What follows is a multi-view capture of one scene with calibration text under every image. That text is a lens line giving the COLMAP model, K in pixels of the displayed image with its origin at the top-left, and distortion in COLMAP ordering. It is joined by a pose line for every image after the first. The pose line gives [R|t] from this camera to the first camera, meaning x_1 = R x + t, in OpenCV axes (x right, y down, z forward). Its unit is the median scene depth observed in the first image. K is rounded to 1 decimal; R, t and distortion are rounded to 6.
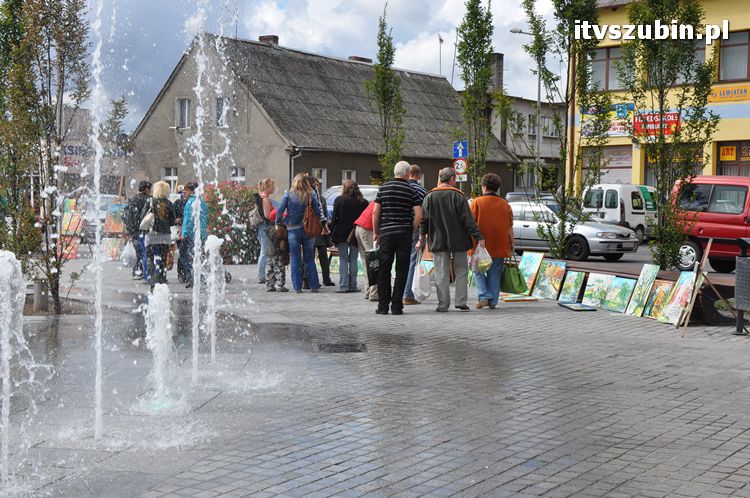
lens RADIAL K [[1074.7, 0, 375.0], [0, 1074.7, 249.0], [0, 0, 1]] dist [0.017306, 0.004177]
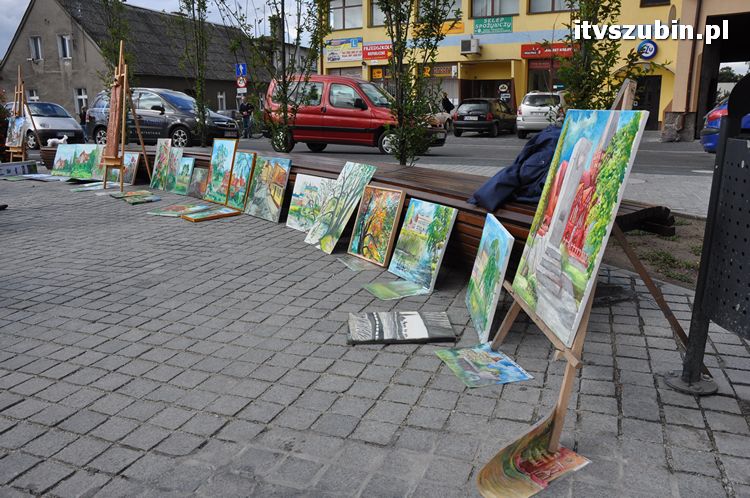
lens RADIAL K [[589.8, 0, 375.0], [0, 589.8, 249.0], [0, 0, 1]] dist [-0.176953, 0.171745]
pose [[0.967527, -0.071257, 0.242514, 0.045933], [0.026162, 0.982519, 0.184314, 0.001871], [-0.251408, -0.171985, 0.952478, 0.196034]]
